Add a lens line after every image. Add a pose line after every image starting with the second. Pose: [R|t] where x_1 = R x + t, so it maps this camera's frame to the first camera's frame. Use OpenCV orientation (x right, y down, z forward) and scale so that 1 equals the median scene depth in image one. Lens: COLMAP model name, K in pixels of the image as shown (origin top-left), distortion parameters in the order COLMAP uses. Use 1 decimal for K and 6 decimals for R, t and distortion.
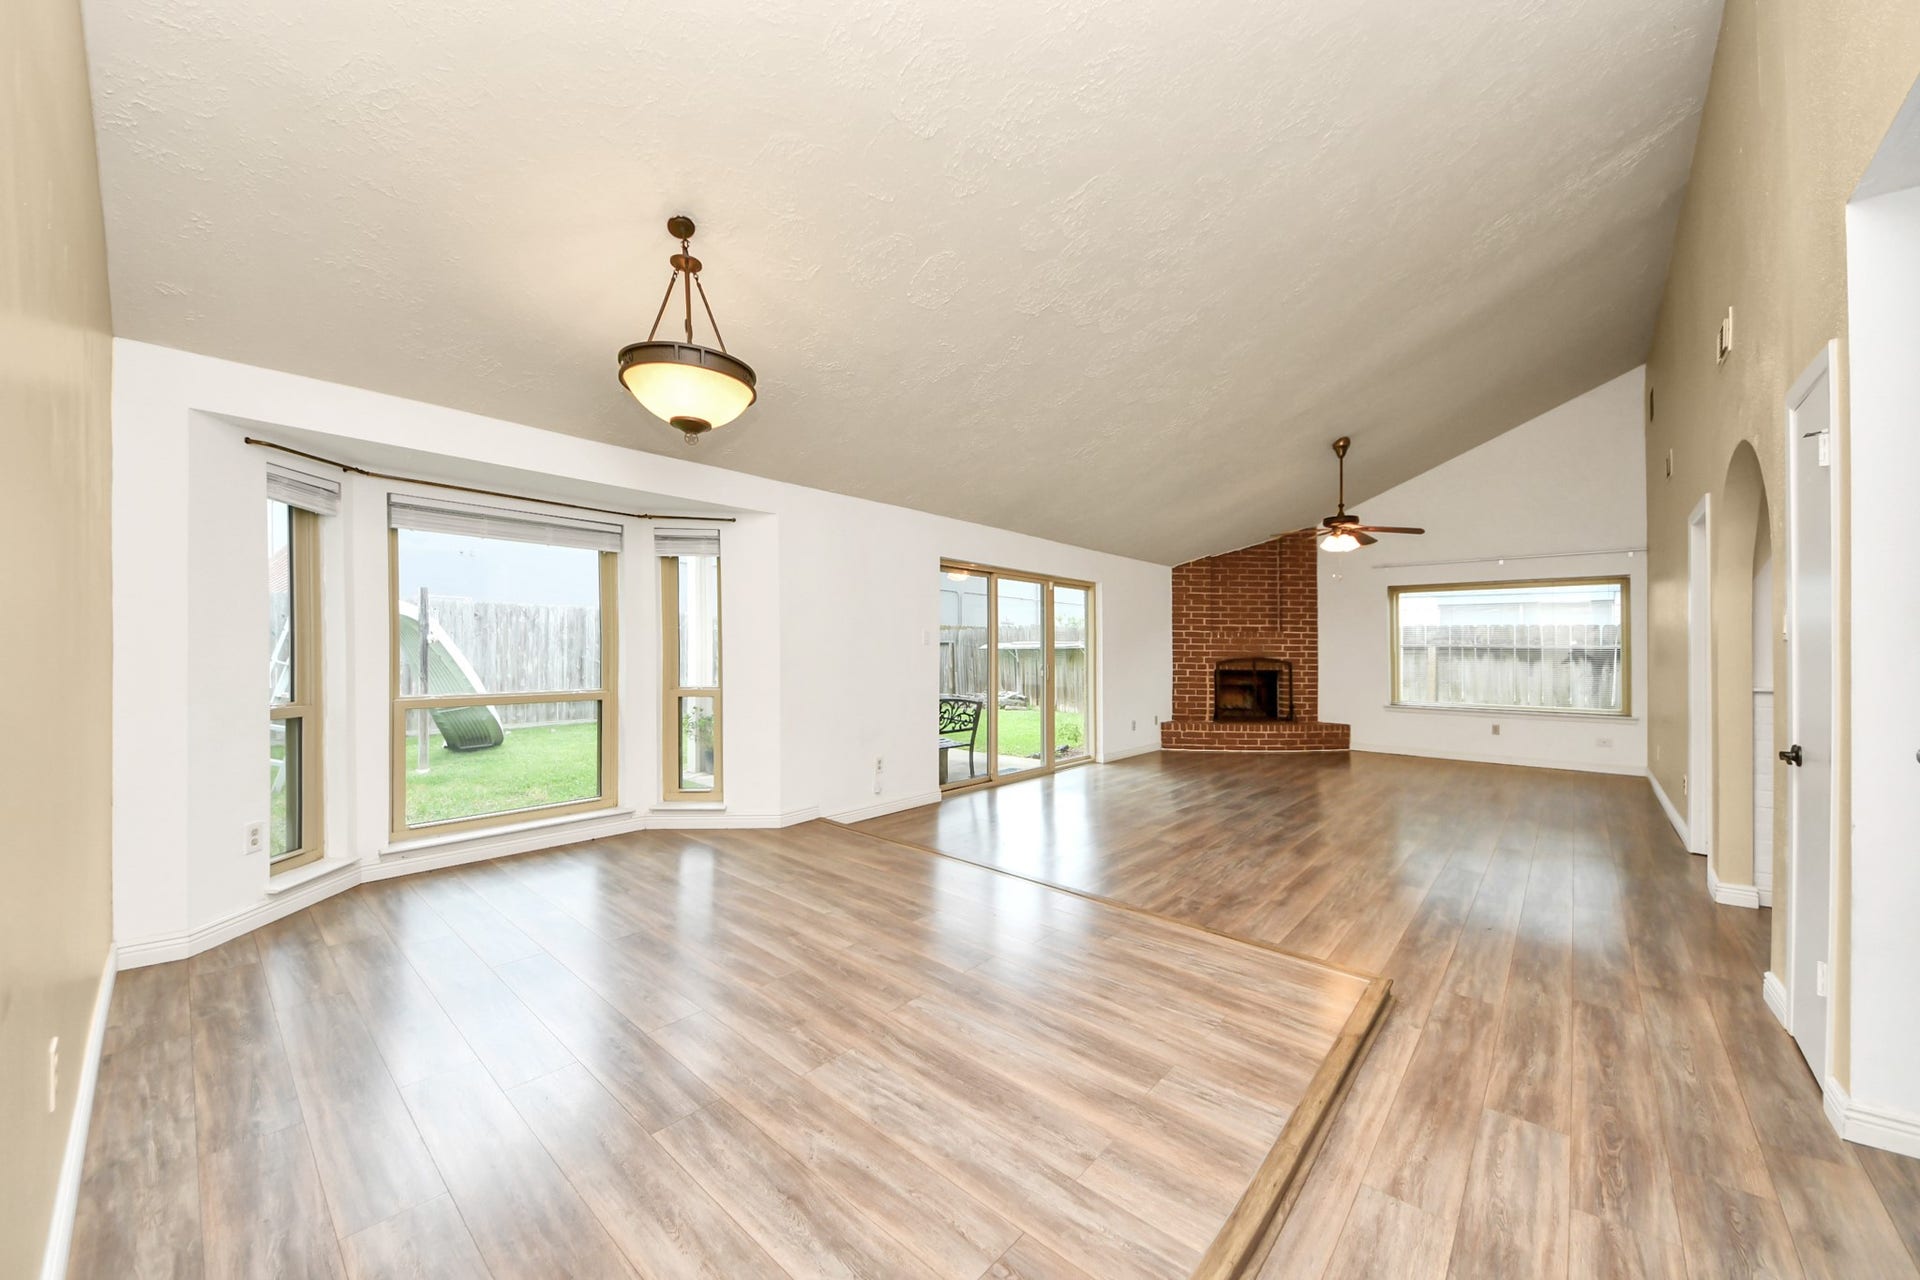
lens RADIAL K [[697.8, 0, 937.6], [0, 697.8, 640.0], [0, 0, 1]] dist [0.010355, -0.010713]
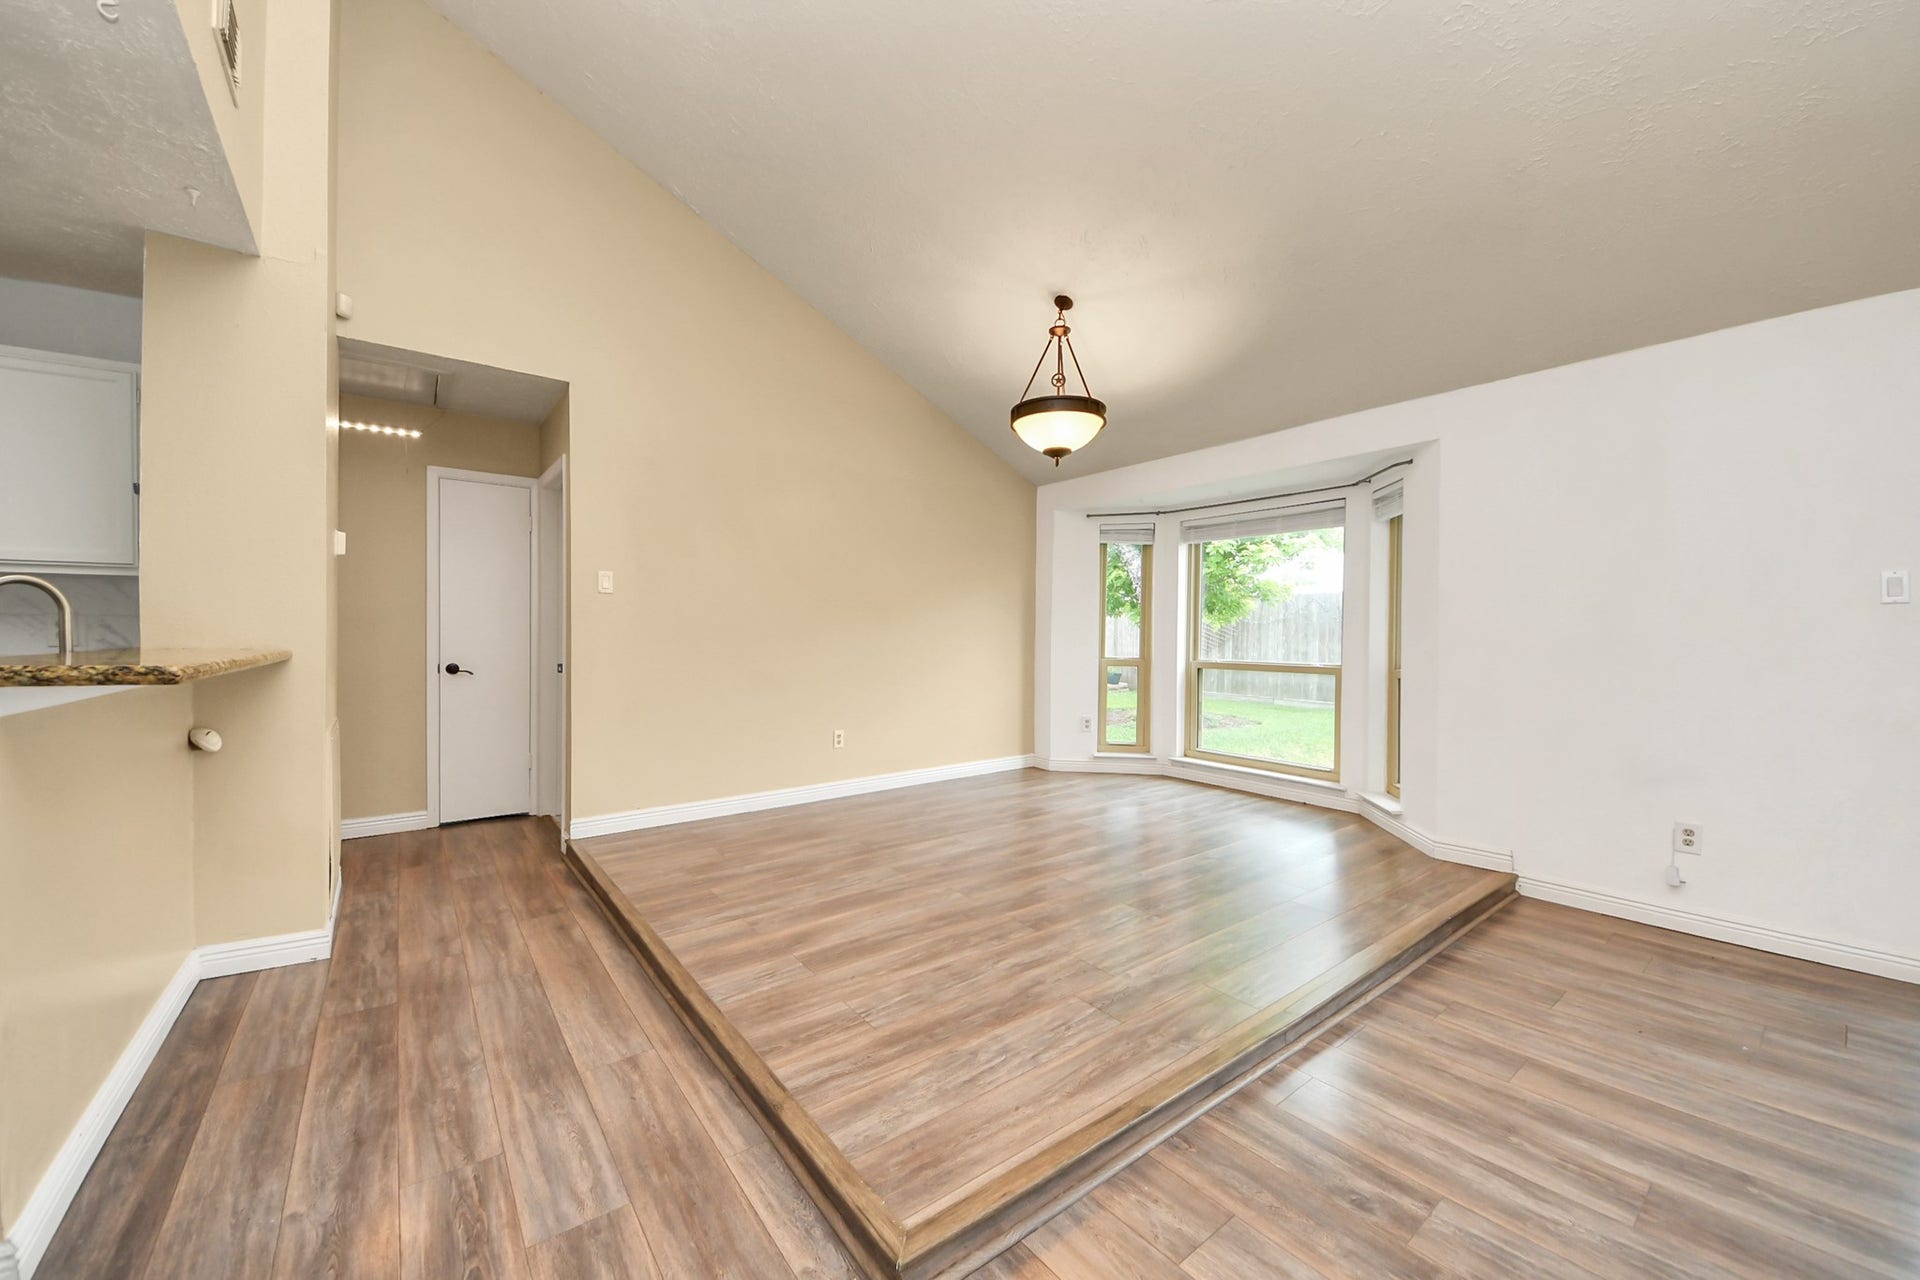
lens RADIAL K [[685.4, 0, 869.7], [0, 685.4, 631.7], [0, 0, 1]] dist [-0.000681, -0.000152]
pose [[-0.234477, -0.004910, -0.972109, 0.390517], [-0.009297, 0.999953, -0.002808, 0.027457], [0.972077, 0.008379, -0.234512, 0.388461]]
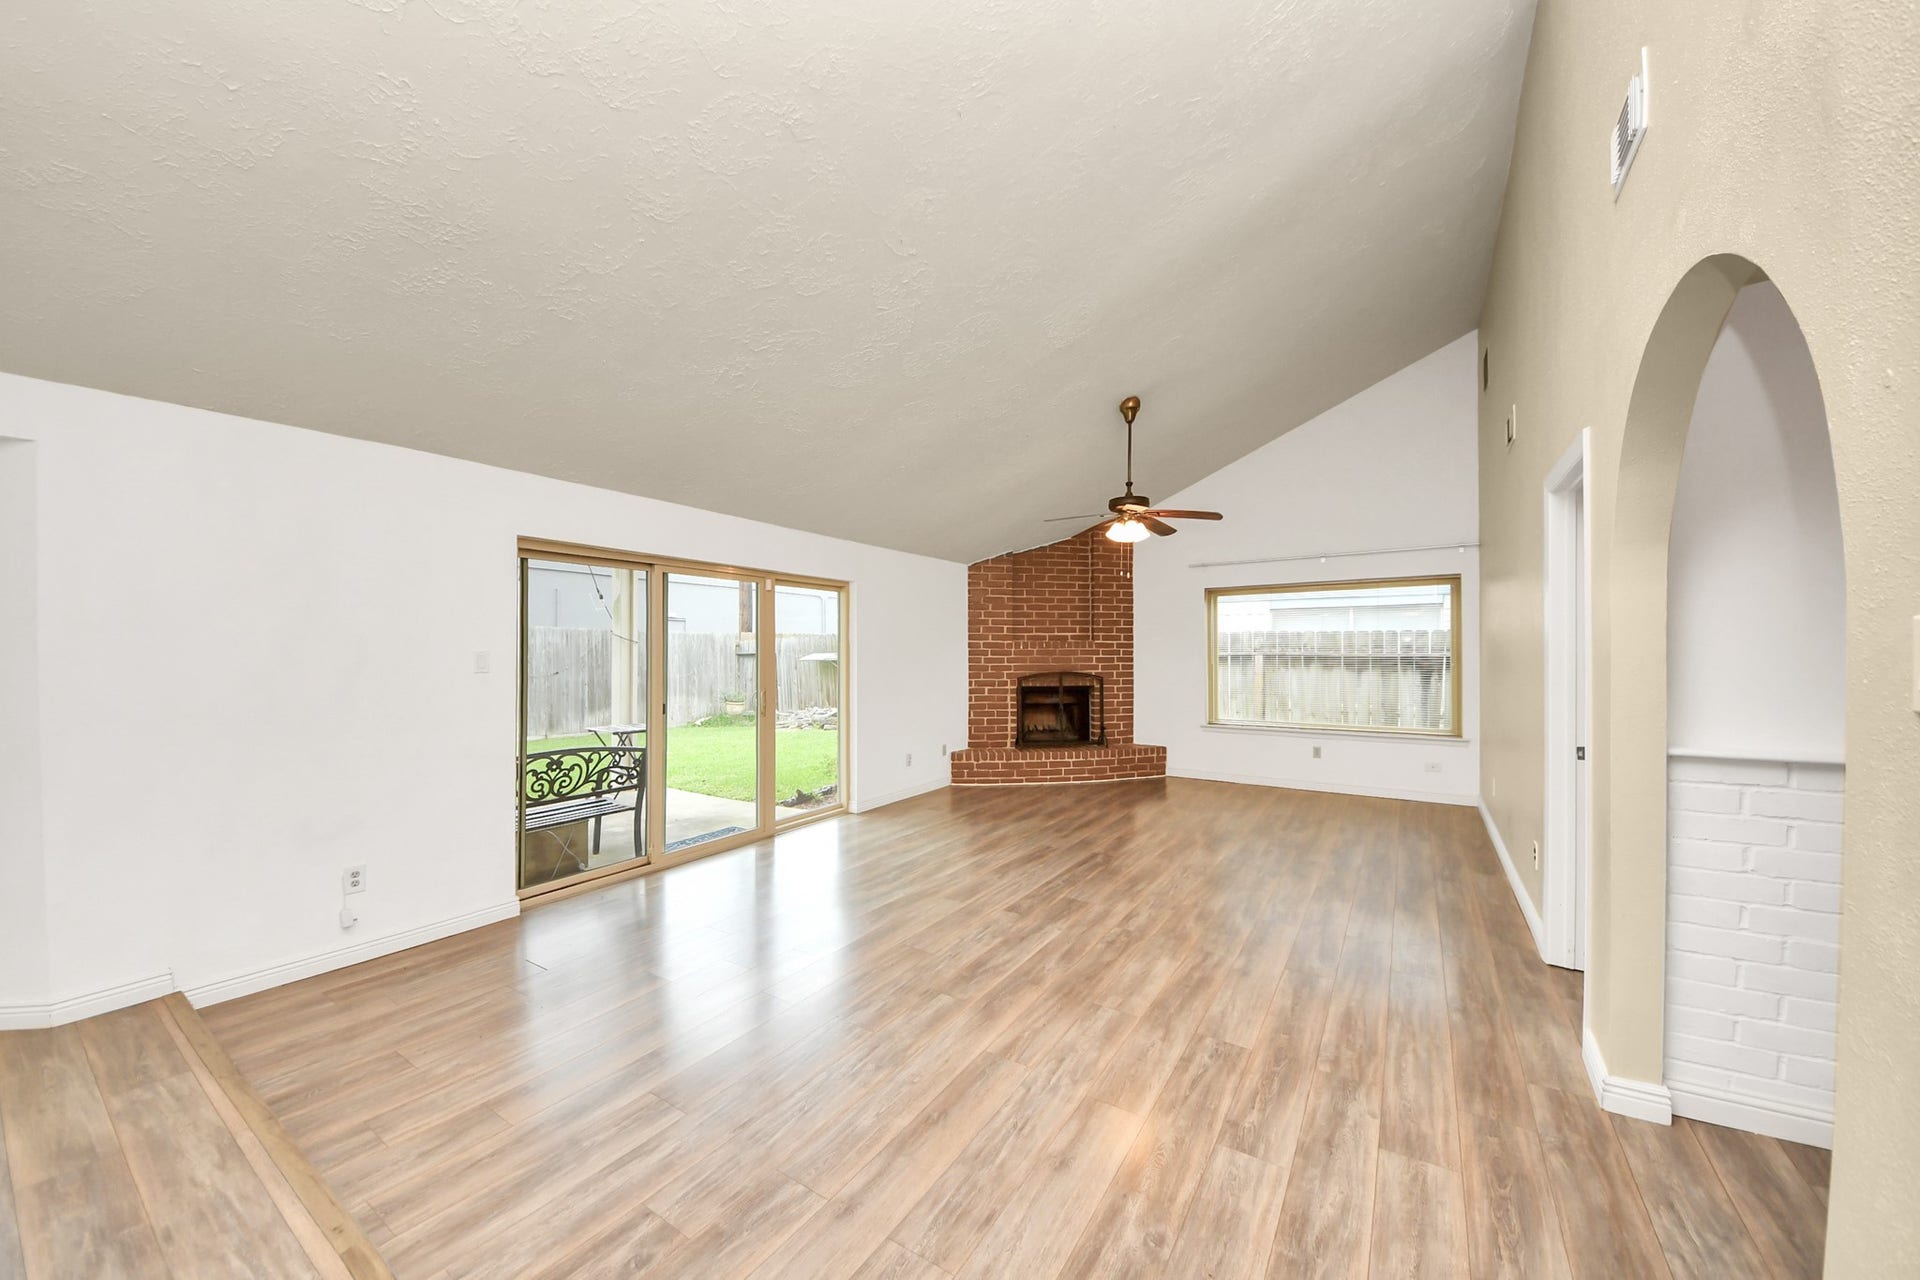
lens RADIAL K [[676.2, 0, 953.2], [0, 676.2, 651.7], [0, 0, 1]] dist [0.055125, -0.028725]
pose [[0.988684, -0.012629, 0.149478, 0.242817], [0.011124, 0.999879, 0.010903, -0.011789], [-0.149598, -0.009117, 0.988705, 0.246606]]
